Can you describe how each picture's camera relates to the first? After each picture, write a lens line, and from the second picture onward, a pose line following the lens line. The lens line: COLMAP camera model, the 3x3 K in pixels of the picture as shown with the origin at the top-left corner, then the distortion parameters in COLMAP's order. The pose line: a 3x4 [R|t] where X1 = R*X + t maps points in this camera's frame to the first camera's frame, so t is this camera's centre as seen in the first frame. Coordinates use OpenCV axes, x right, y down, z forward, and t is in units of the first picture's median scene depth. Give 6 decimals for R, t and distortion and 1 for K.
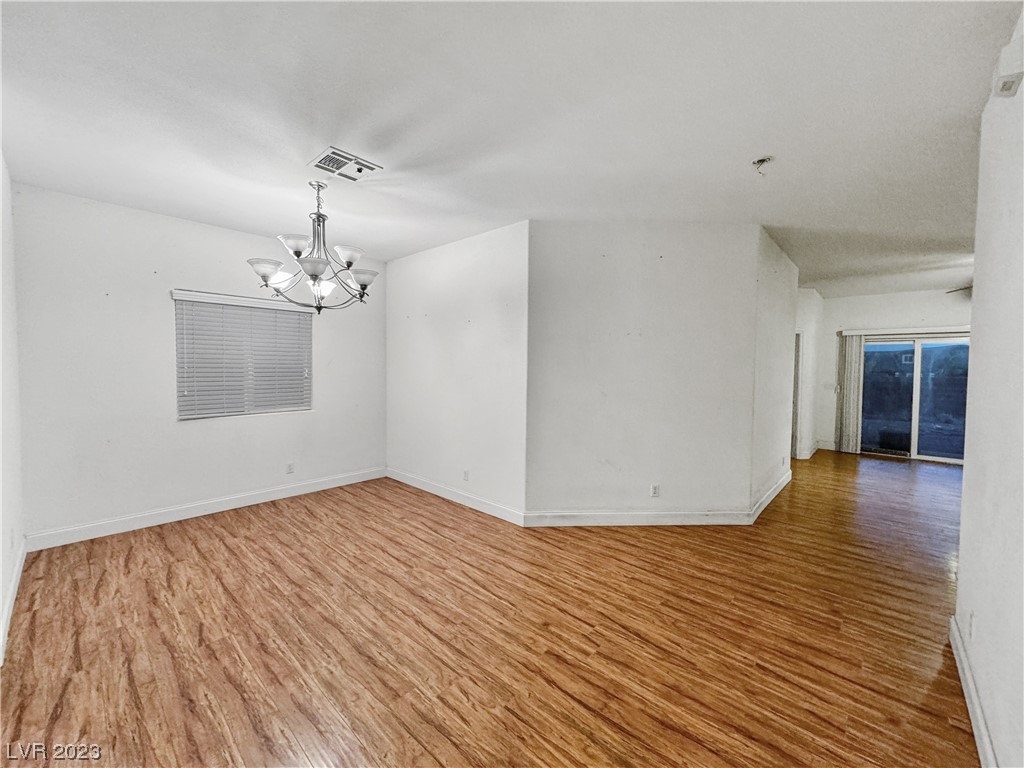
lens RADIAL K [[407.0, 0, 514.8], [0, 407.0, 382.0], [0, 0, 1]] dist [0.000412, 0.000038]
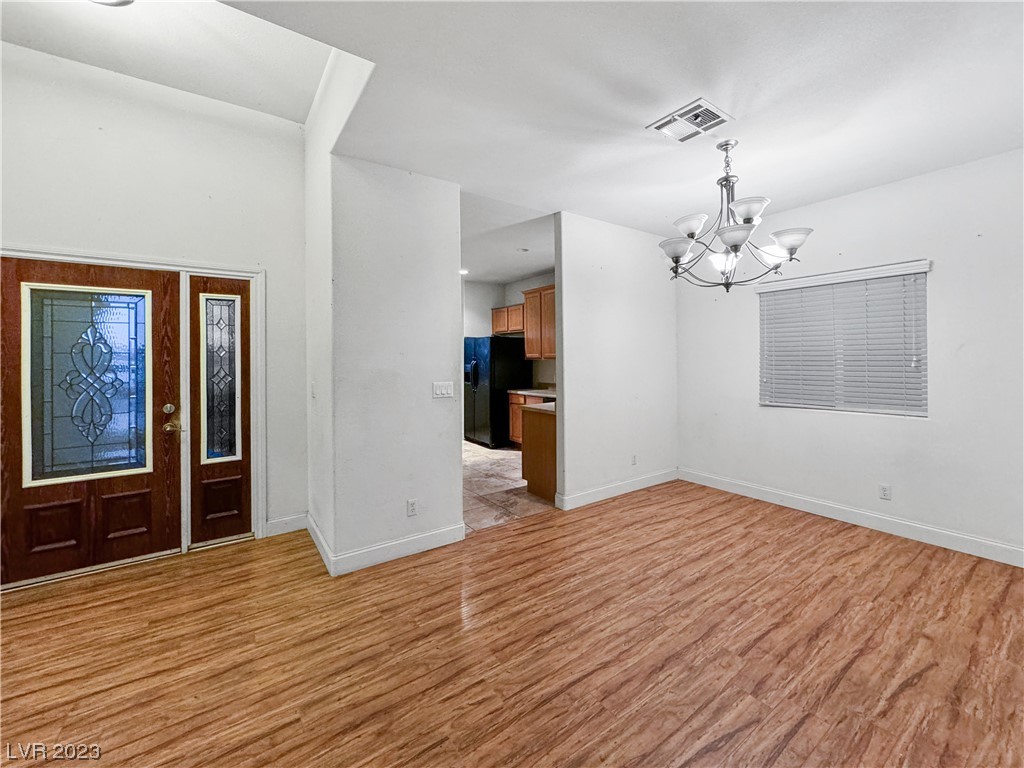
lens RADIAL K [[419.2, 0, 515.7], [0, 419.2, 354.7], [0, 0, 1]] dist [0.001518, -0.000002]
pose [[-0.219138, -0.014773, -0.975582, 0.535143], [-0.029272, 0.999535, -0.008560, -0.013840], [0.975255, 0.026682, -0.219468, 0.843641]]
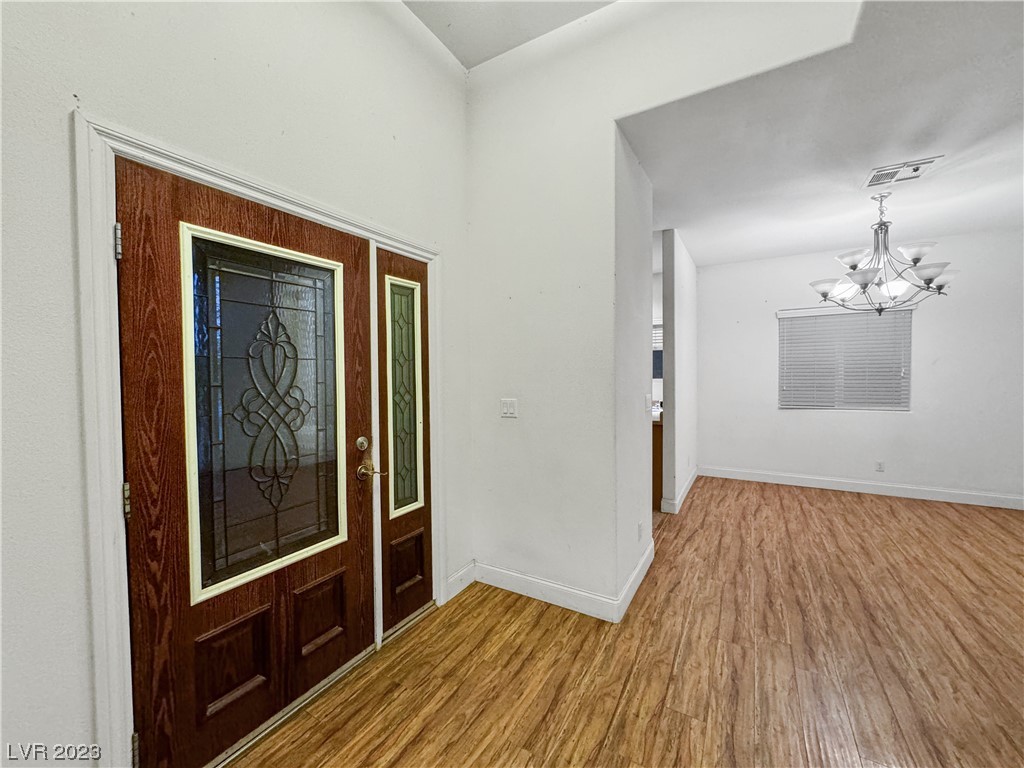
lens RADIAL K [[407.2, 0, 512.1], [0, 407.2, 380.9], [0, 0, 1]] dist [0.000484, -0.000061]
pose [[0.205673, 0.009484, -0.978575, 0.411566], [-0.023926, 0.999703, 0.004660, 0.025561], [0.978328, 0.022455, 0.205838, -0.182339]]
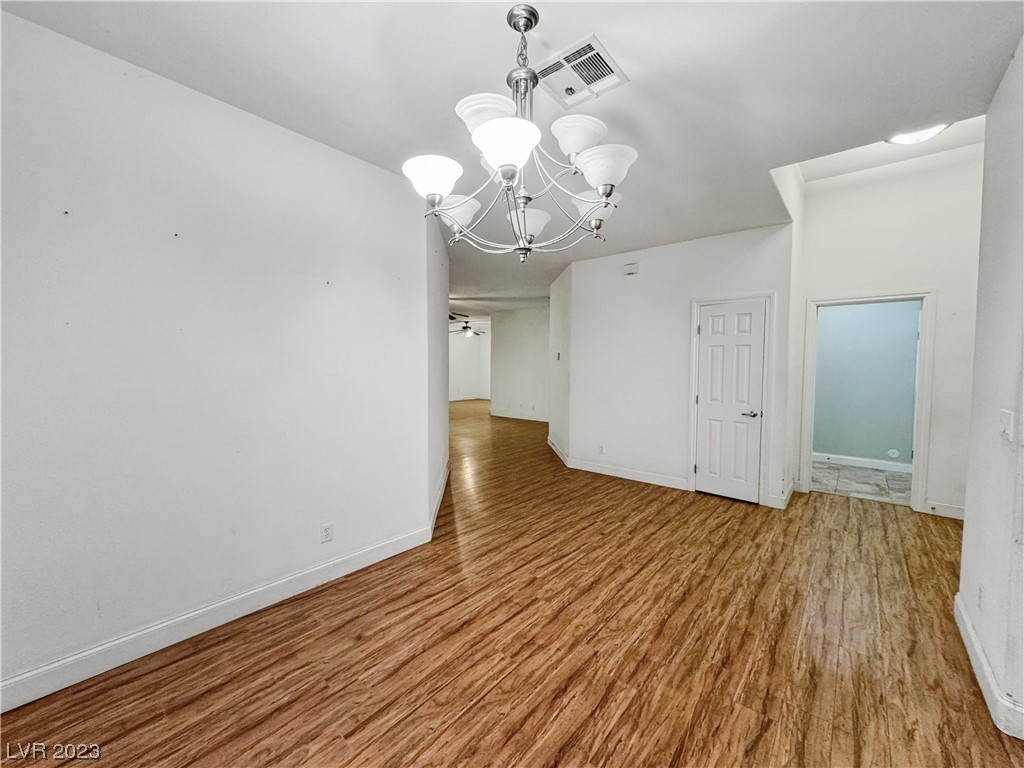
lens RADIAL K [[407.0, 0, 514.8], [0, 407.0, 382.0], [0, 0, 1]] dist [0.000412, 0.000038]
pose [[-0.037183, -0.057060, 0.997678, -1.142453], [0.029770, 0.997862, 0.058180, -0.040211], [-0.998865, 0.031865, -0.035405, 1.145167]]
